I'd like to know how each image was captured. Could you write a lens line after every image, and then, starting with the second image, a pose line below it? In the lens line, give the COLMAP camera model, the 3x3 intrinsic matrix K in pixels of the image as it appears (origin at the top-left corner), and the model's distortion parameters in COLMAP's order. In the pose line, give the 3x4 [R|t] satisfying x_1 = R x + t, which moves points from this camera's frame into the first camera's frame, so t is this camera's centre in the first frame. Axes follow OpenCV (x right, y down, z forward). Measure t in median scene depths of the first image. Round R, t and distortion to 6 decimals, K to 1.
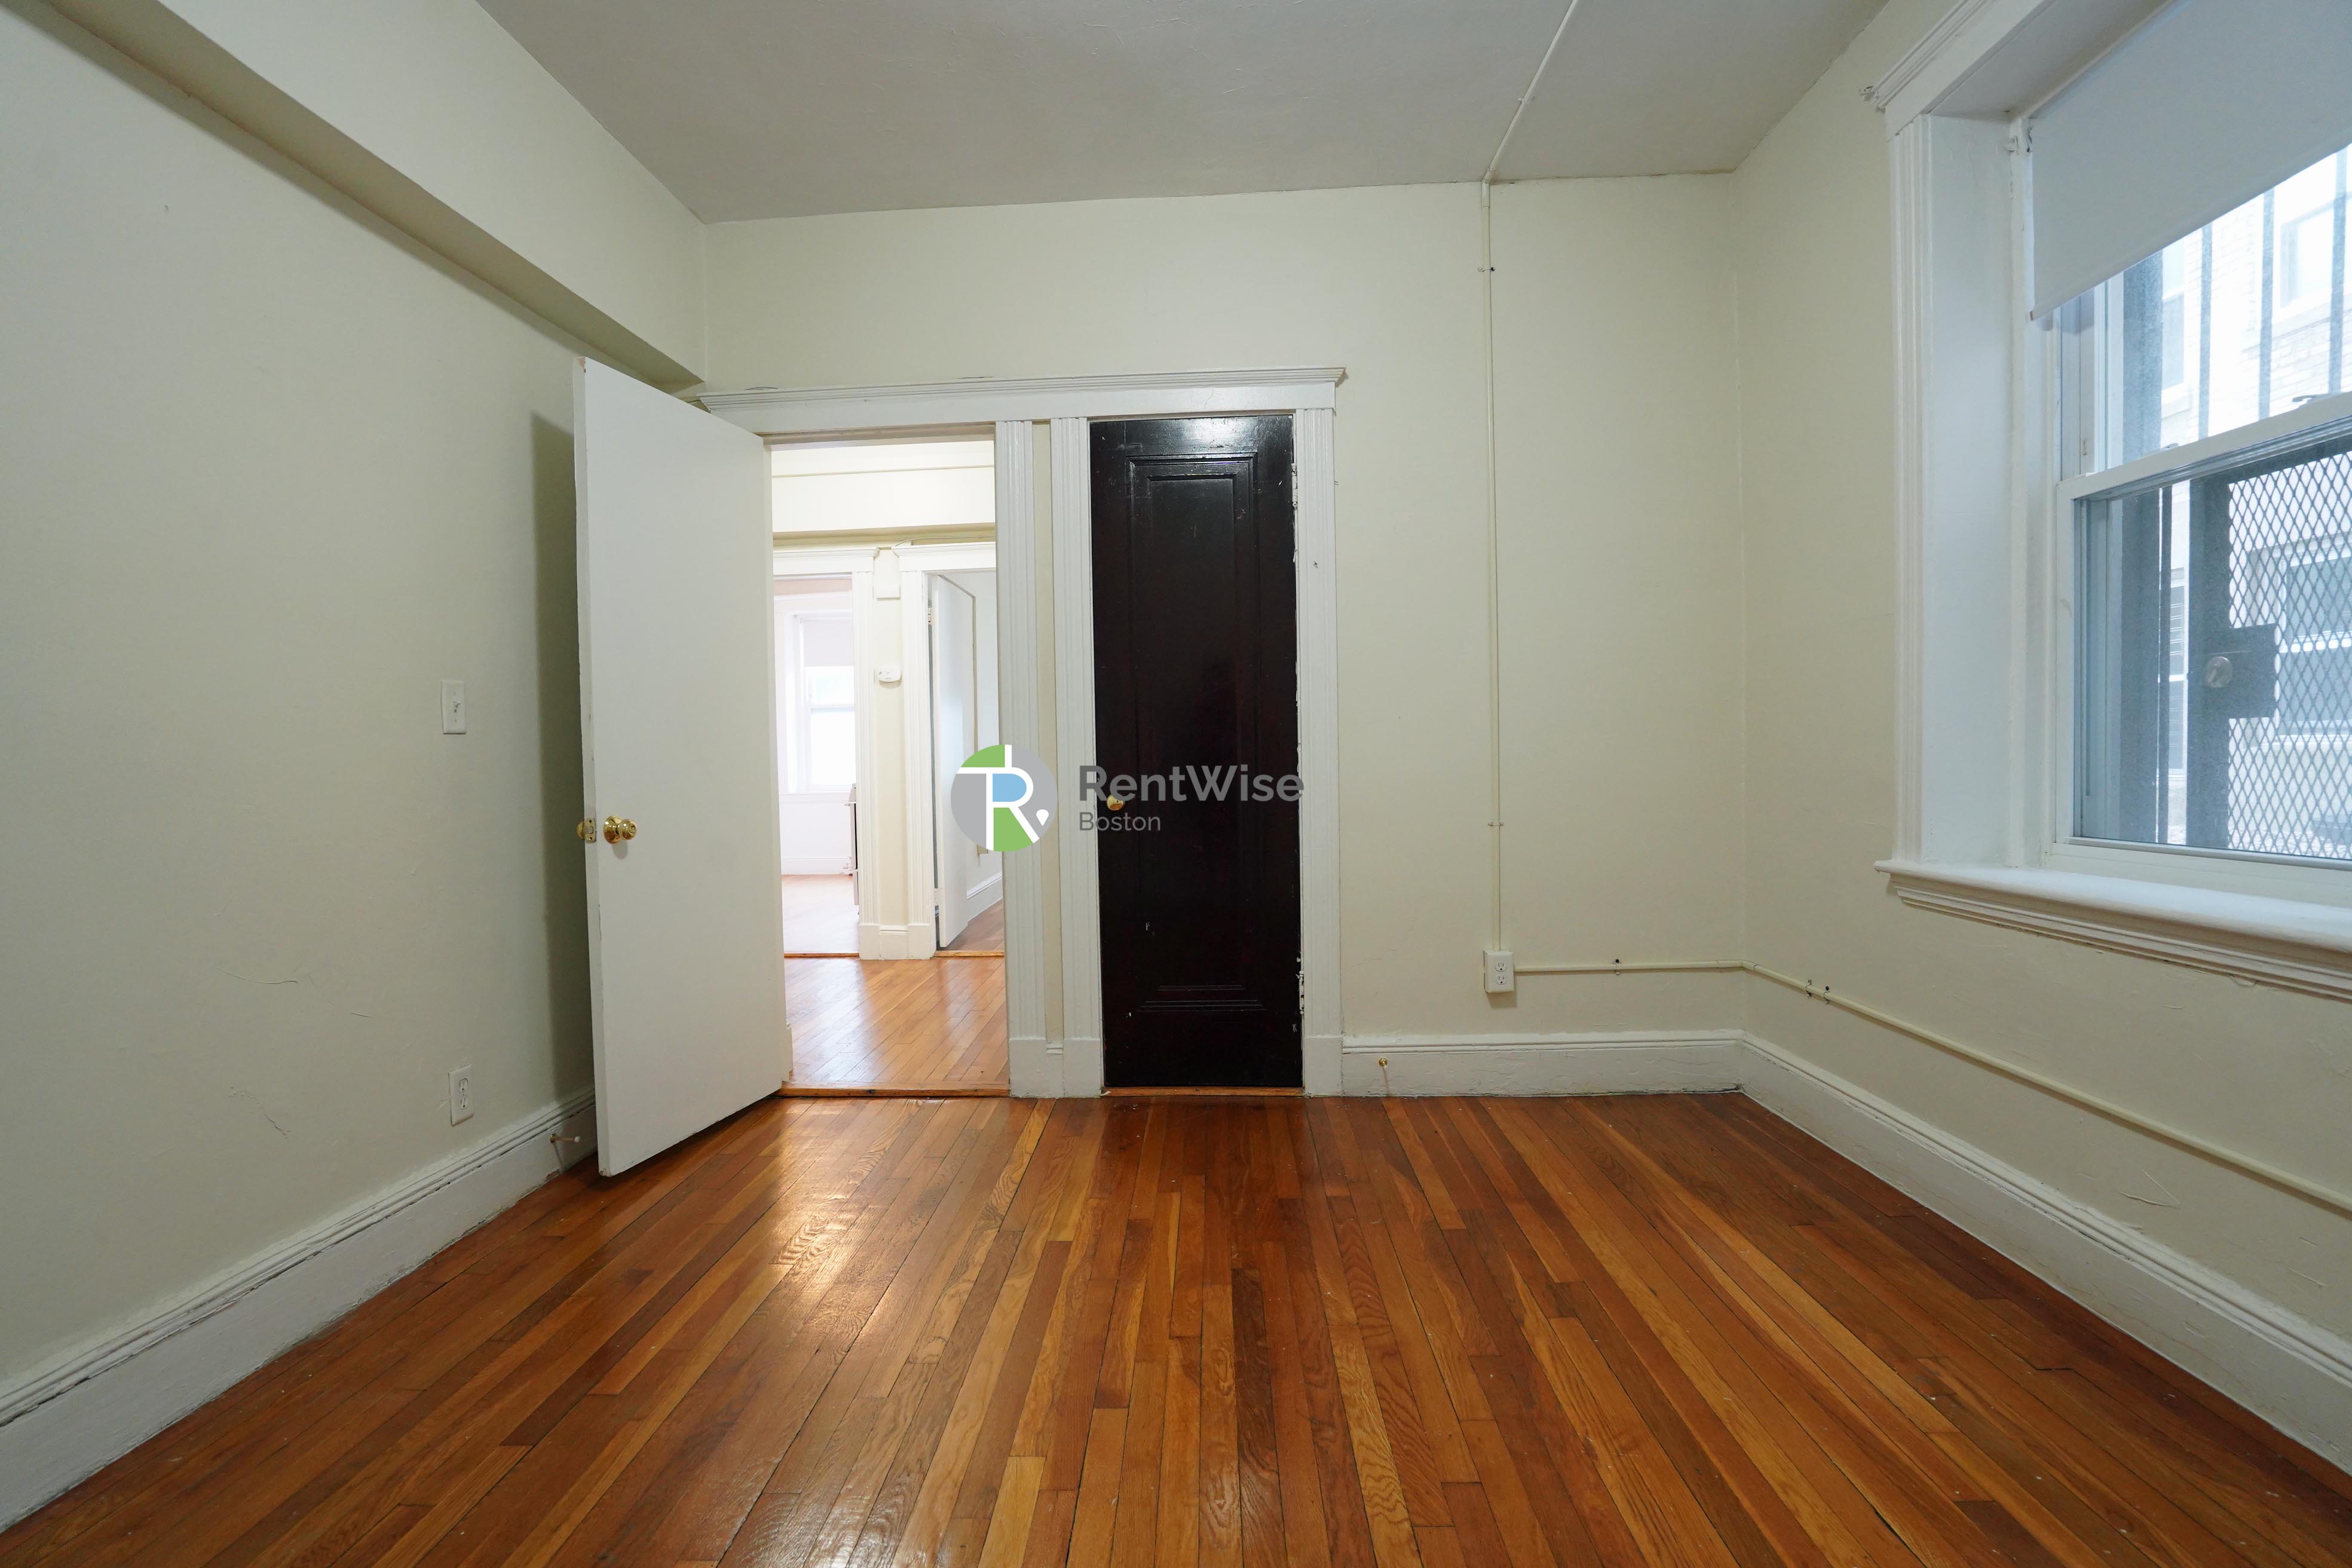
lens RADIAL K [[1109.7, 0, 1176.7], [0, 1109.7, 784.5], [0, 0, 1]] dist [0.002146, 0.000175]
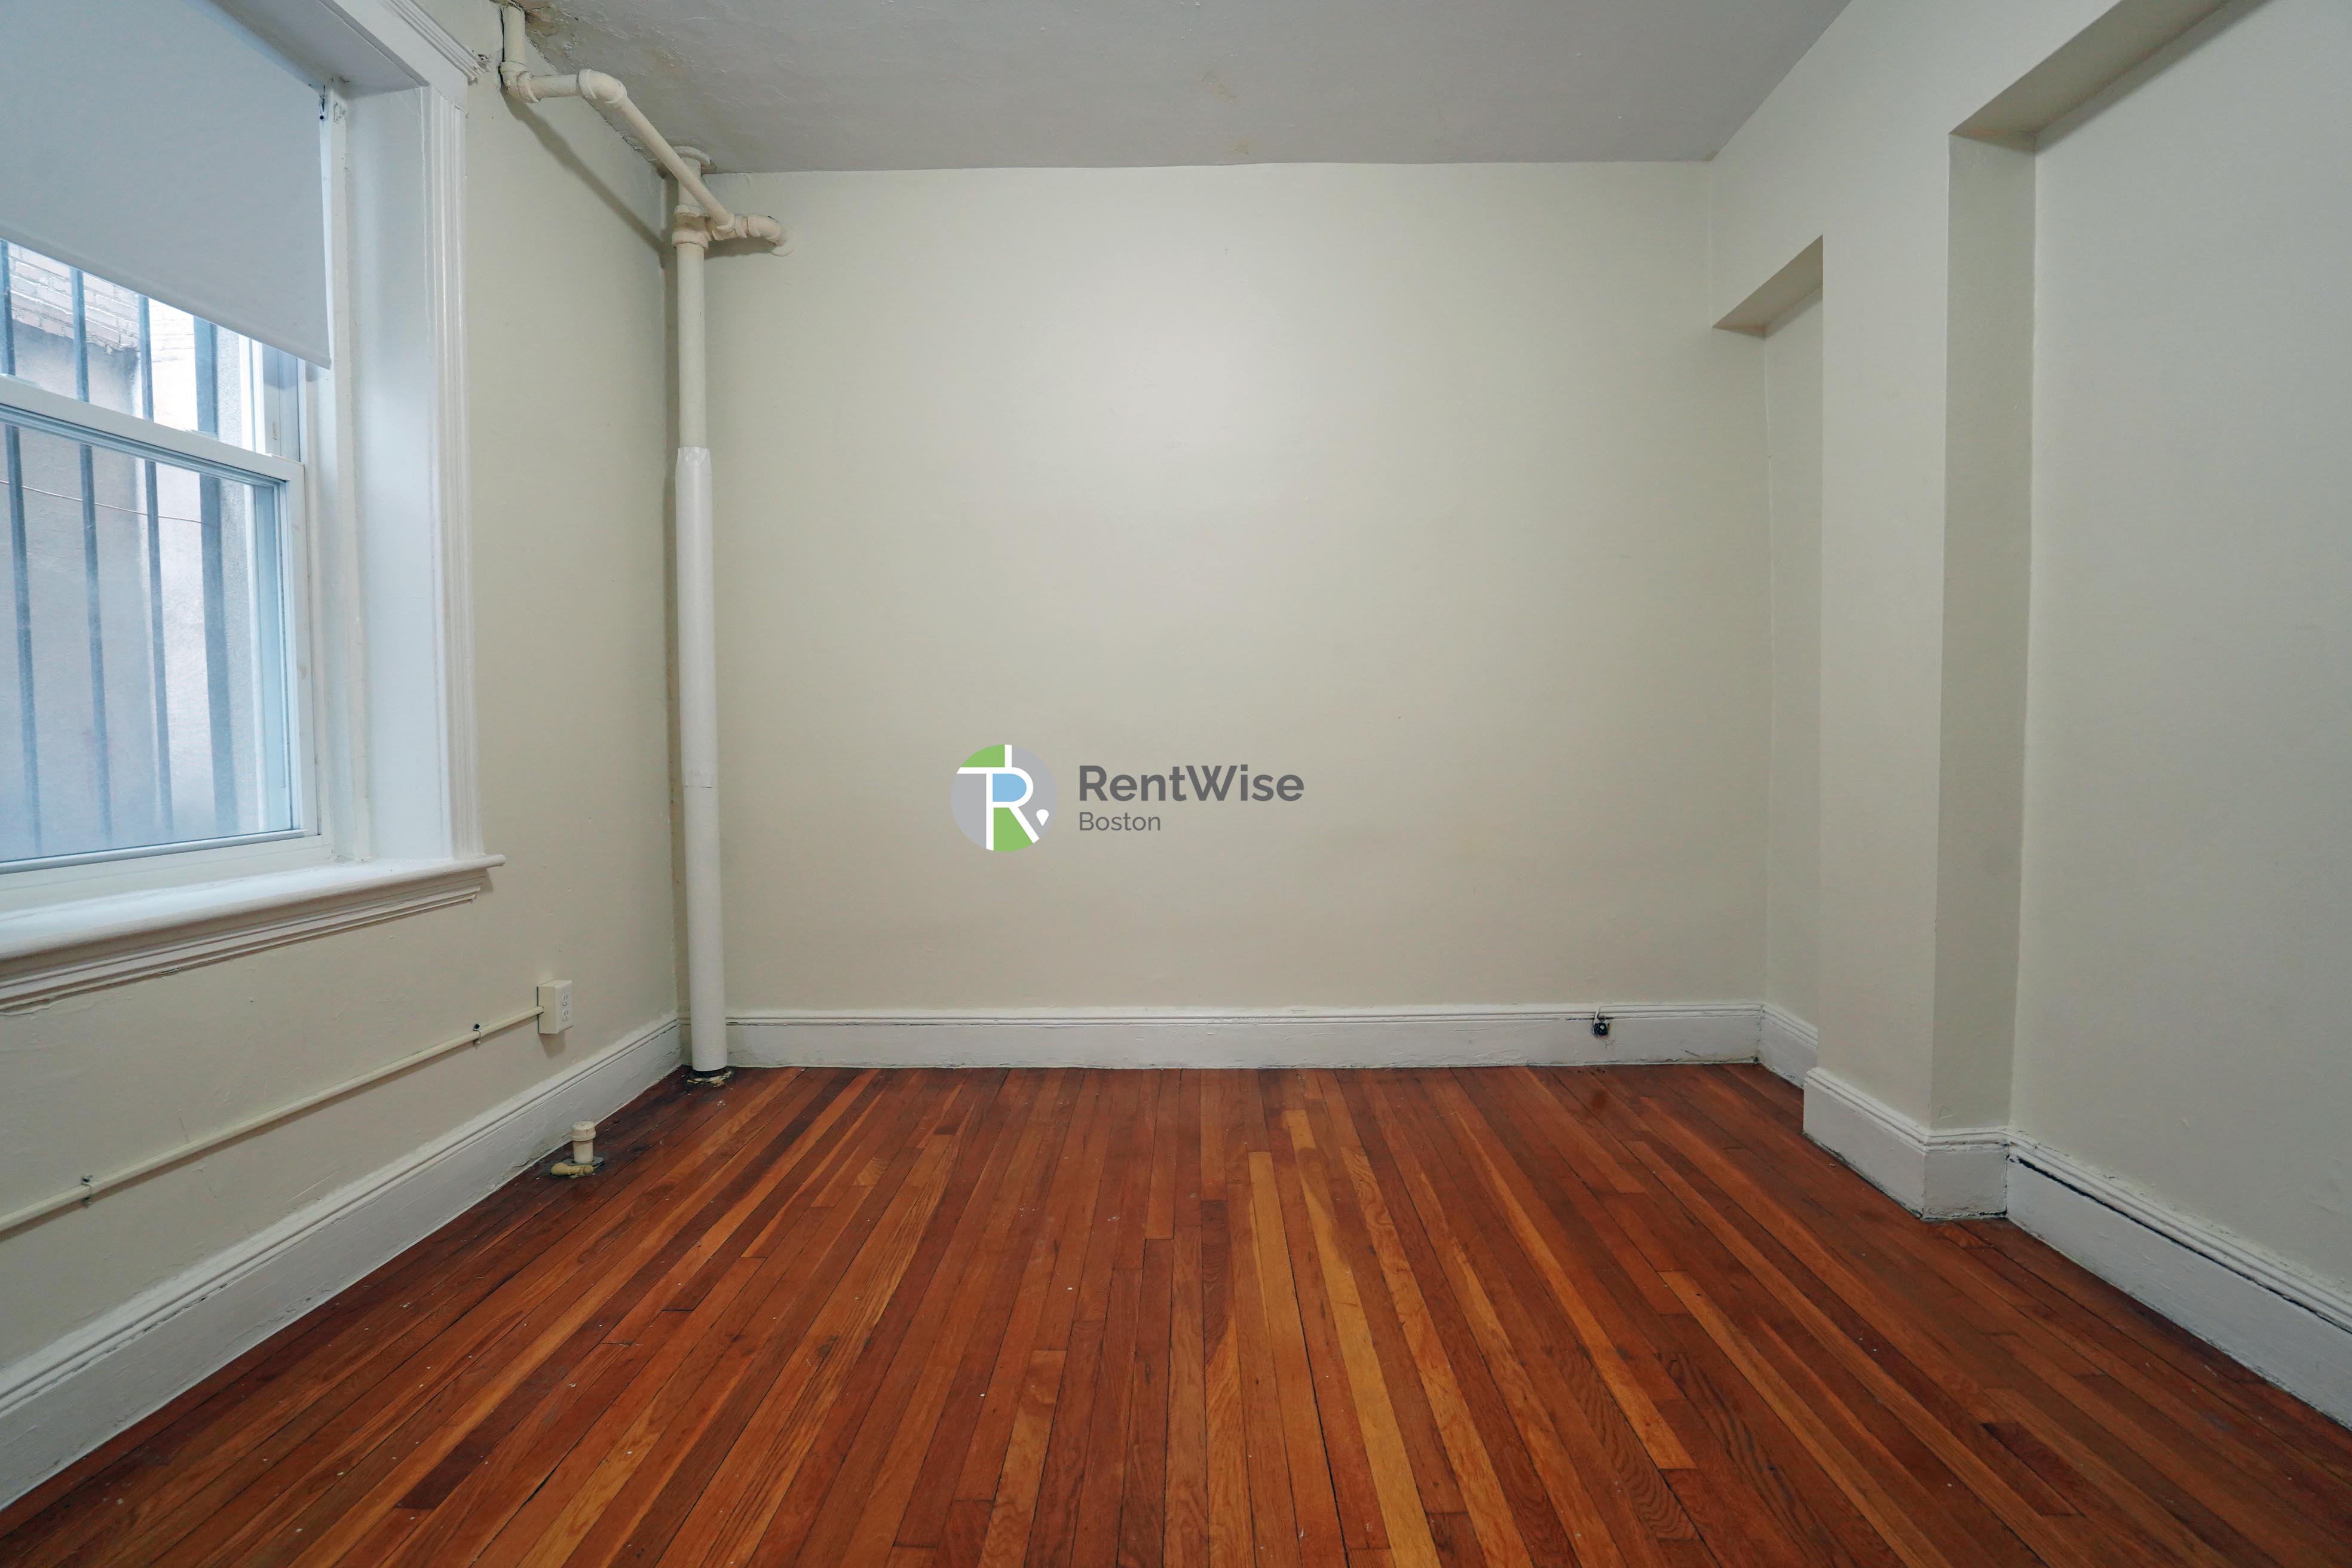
lens RADIAL K [[1109.7, 0, 1174.2], [0, 1109.7, 792.4], [0, 0, 1]] dist [0.002146, 0.000175]
pose [[-0.999495, 0.029443, -0.011919, 0.043412], [0.028862, 0.998511, 0.046285, -0.009559], [0.013264, 0.045917, -0.998857, 1.968712]]
